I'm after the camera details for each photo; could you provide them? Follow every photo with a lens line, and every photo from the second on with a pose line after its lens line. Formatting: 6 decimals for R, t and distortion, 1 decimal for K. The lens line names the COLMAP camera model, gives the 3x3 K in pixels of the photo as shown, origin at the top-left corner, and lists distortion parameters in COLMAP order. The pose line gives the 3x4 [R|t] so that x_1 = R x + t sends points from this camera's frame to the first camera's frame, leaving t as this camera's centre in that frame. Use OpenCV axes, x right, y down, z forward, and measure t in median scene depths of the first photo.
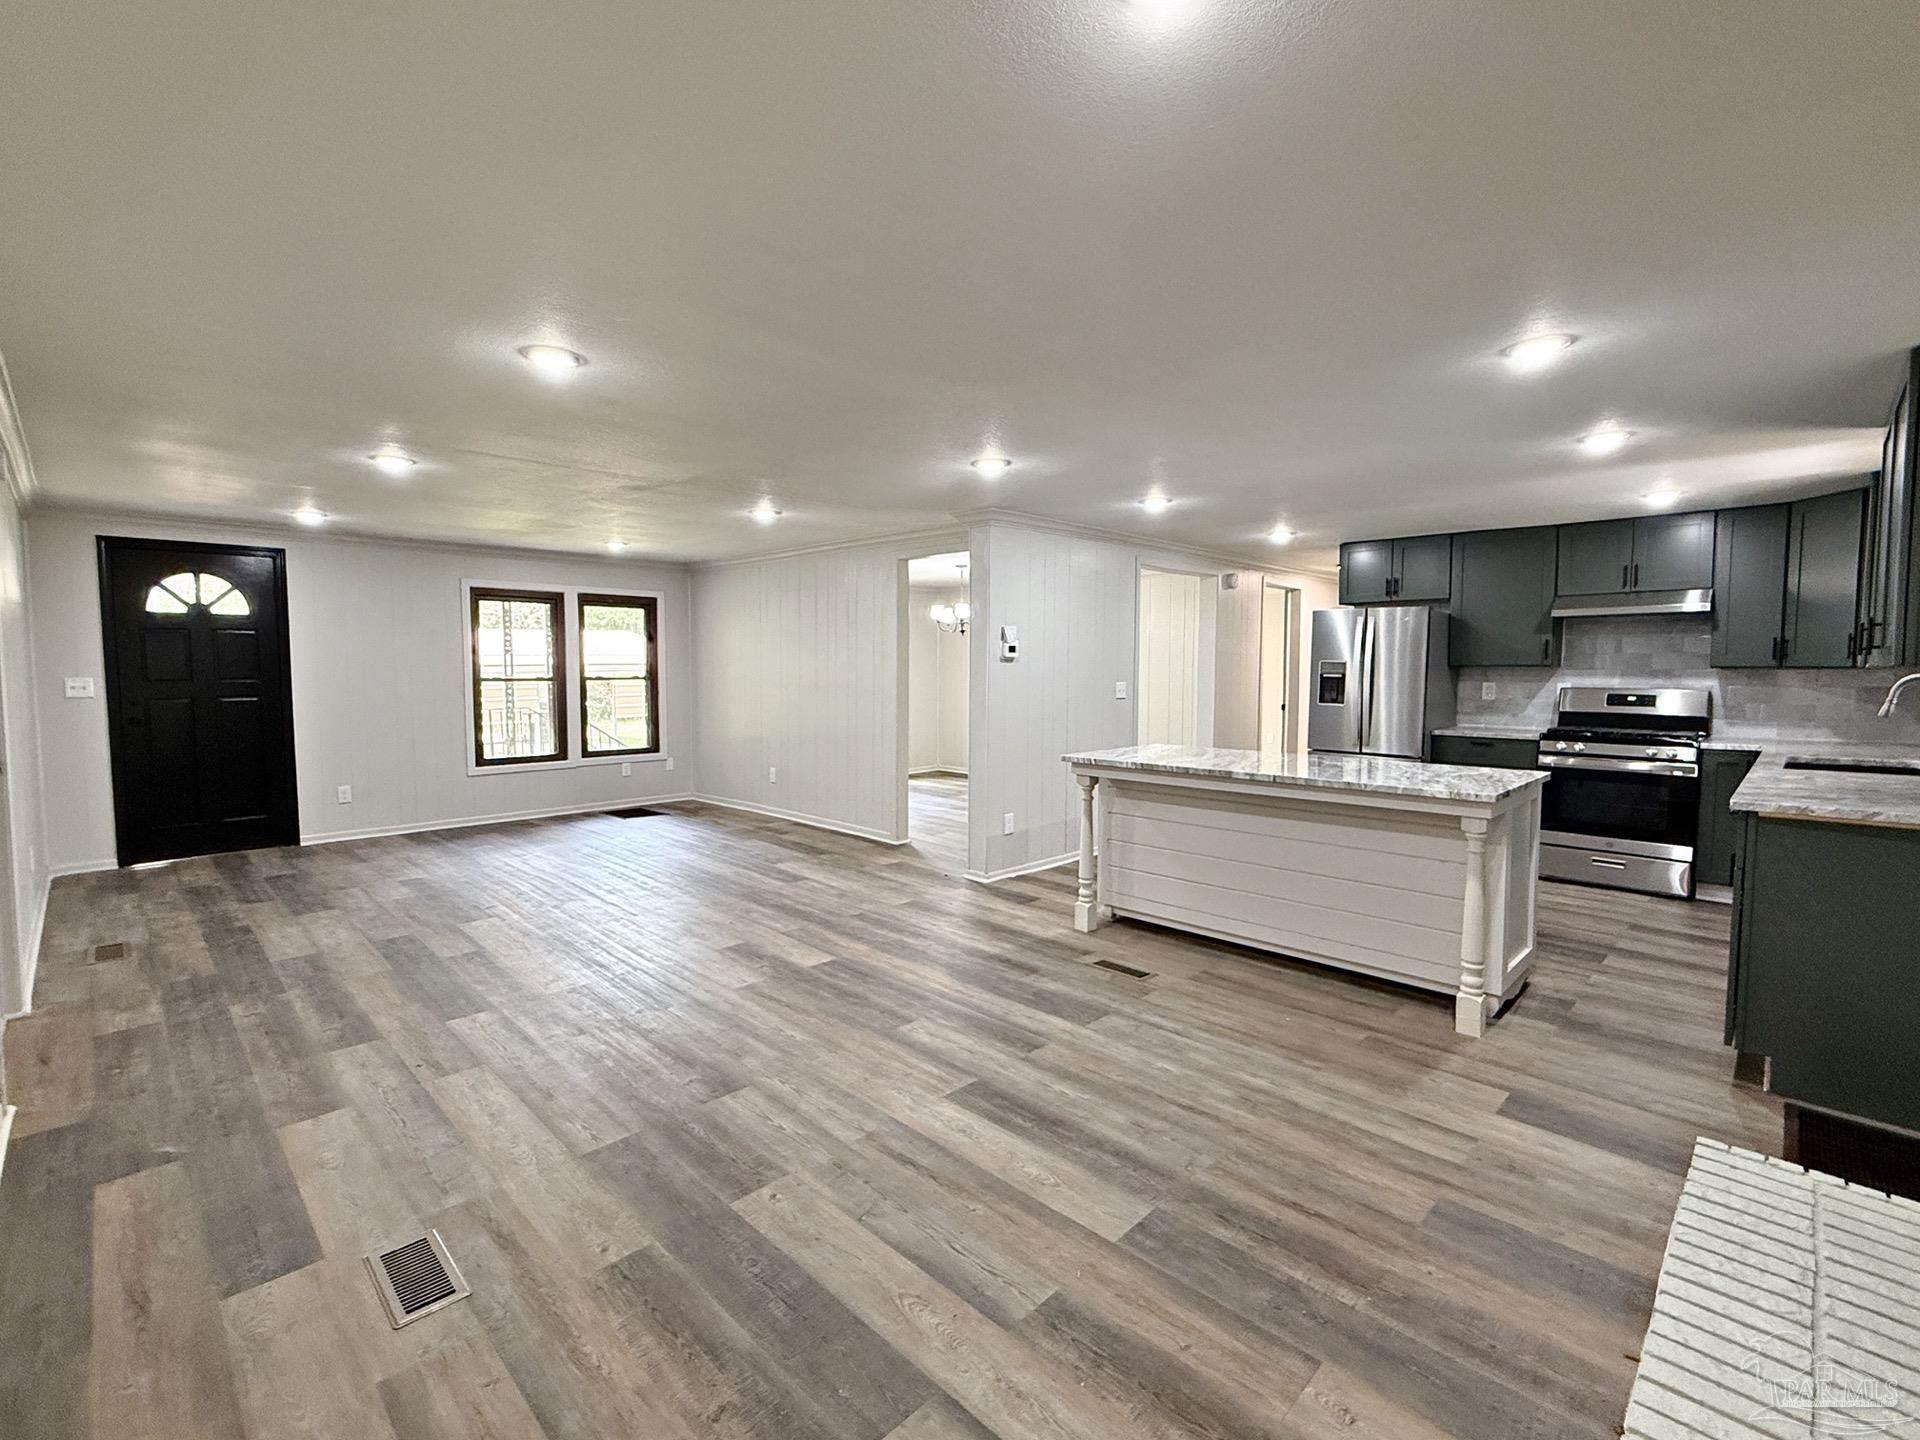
lens RADIAL K [[858.8, 0, 961.9], [0, 858.8, 716.3], [0, 0, 1]] dist [-0.000350, 0.000562]
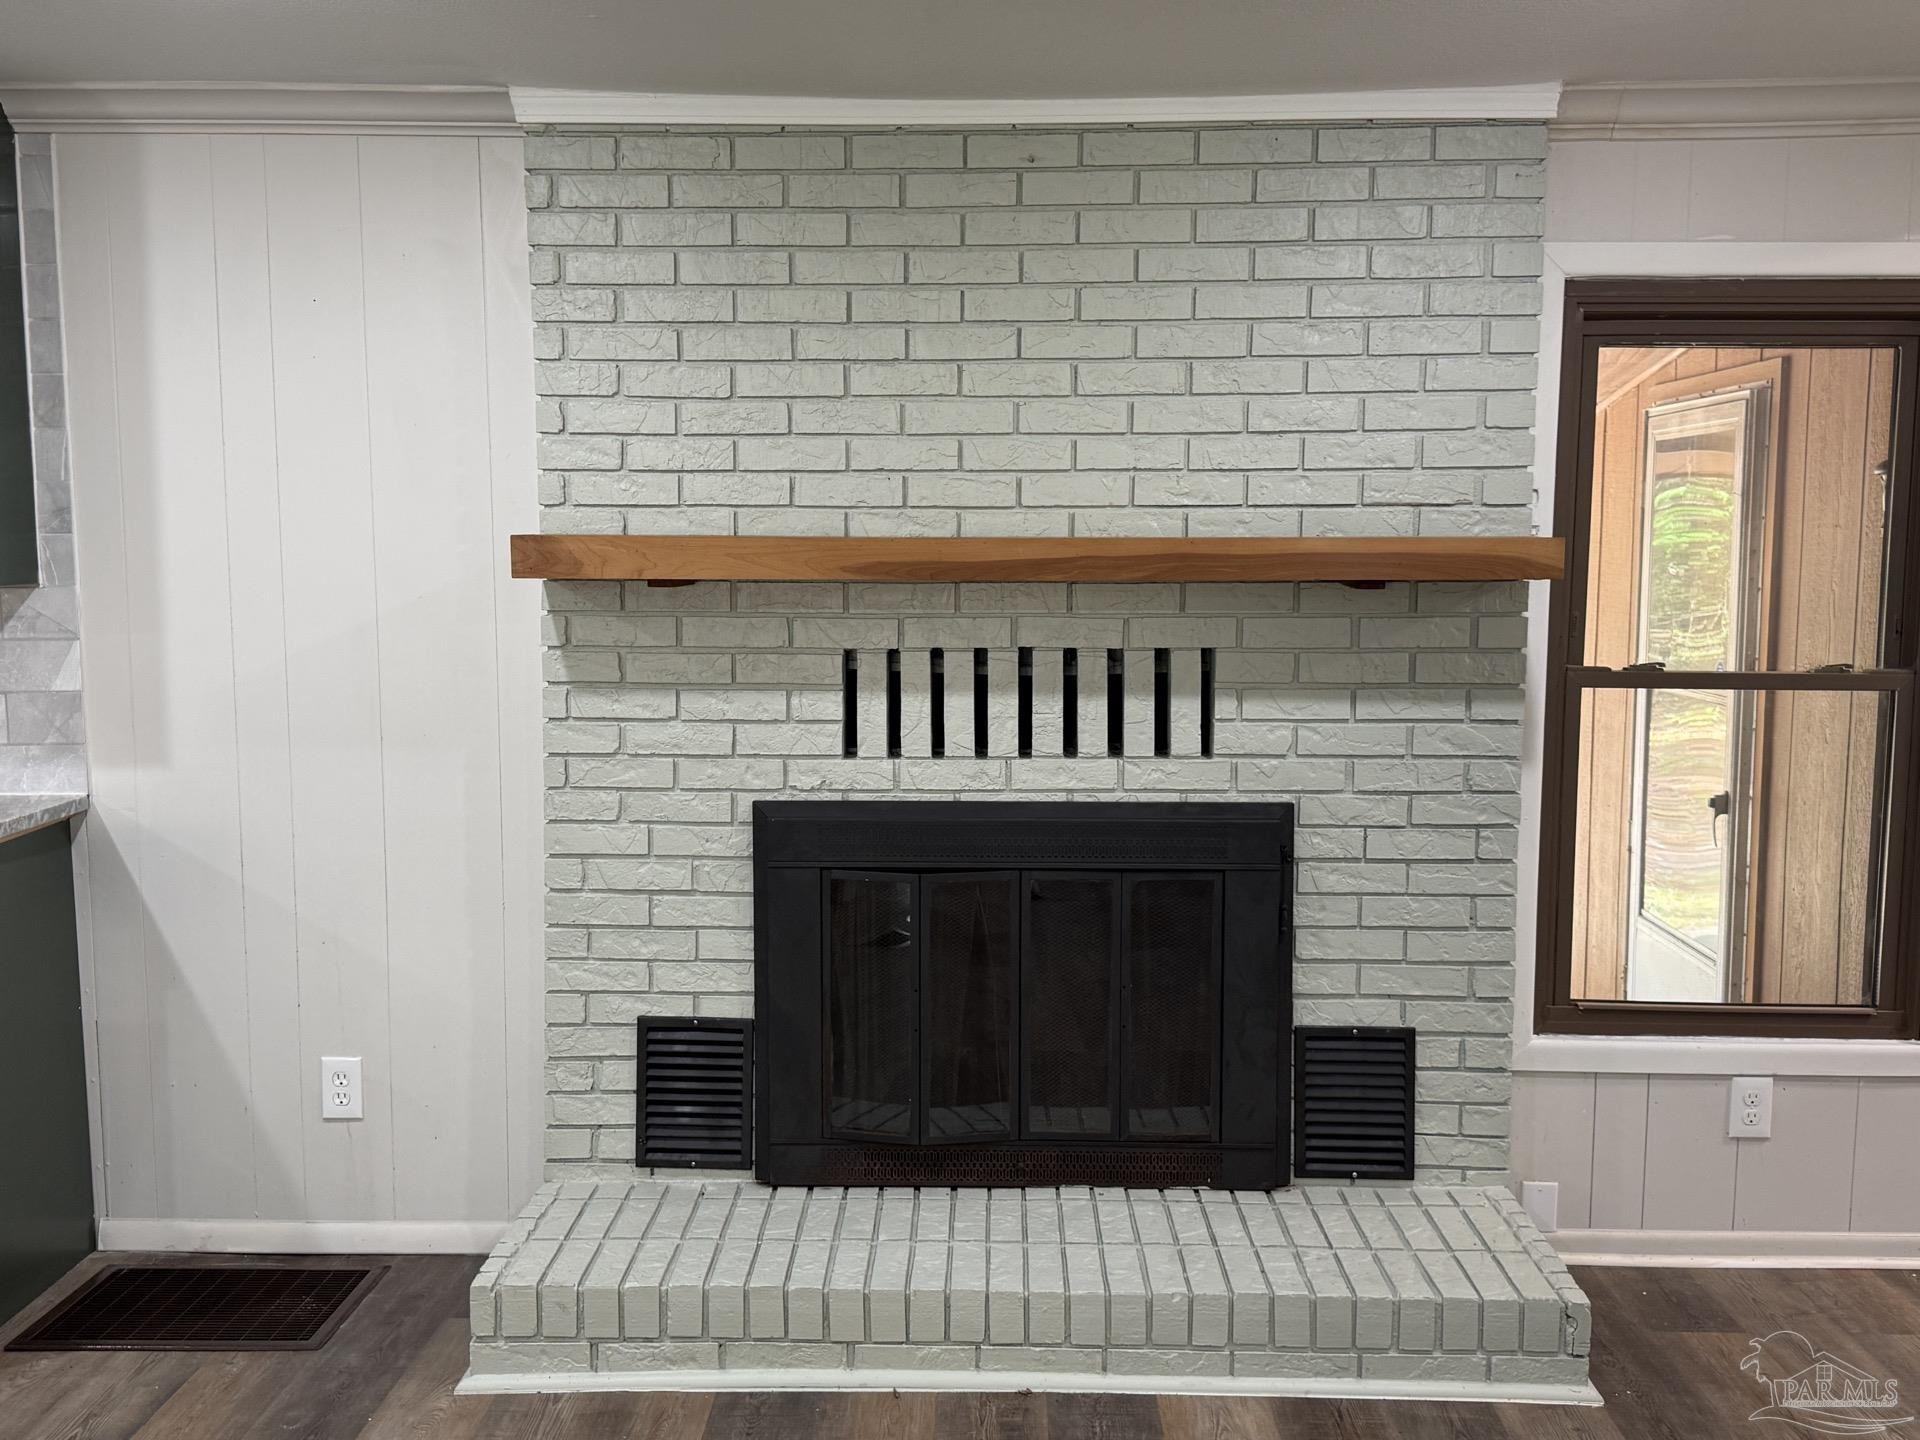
lens RADIAL K [[1823.8, 0, 950.5], [0, 1823.8, 734.8], [0, 0, 1]] dist [0.086670, 0.000000]
pose [[-0.682657, -0.081603, 0.726168, -0.245897], [0.044054, 0.987342, 0.152367, -0.084407], [-0.729410, 0.136004, -0.670421, 0.947206]]
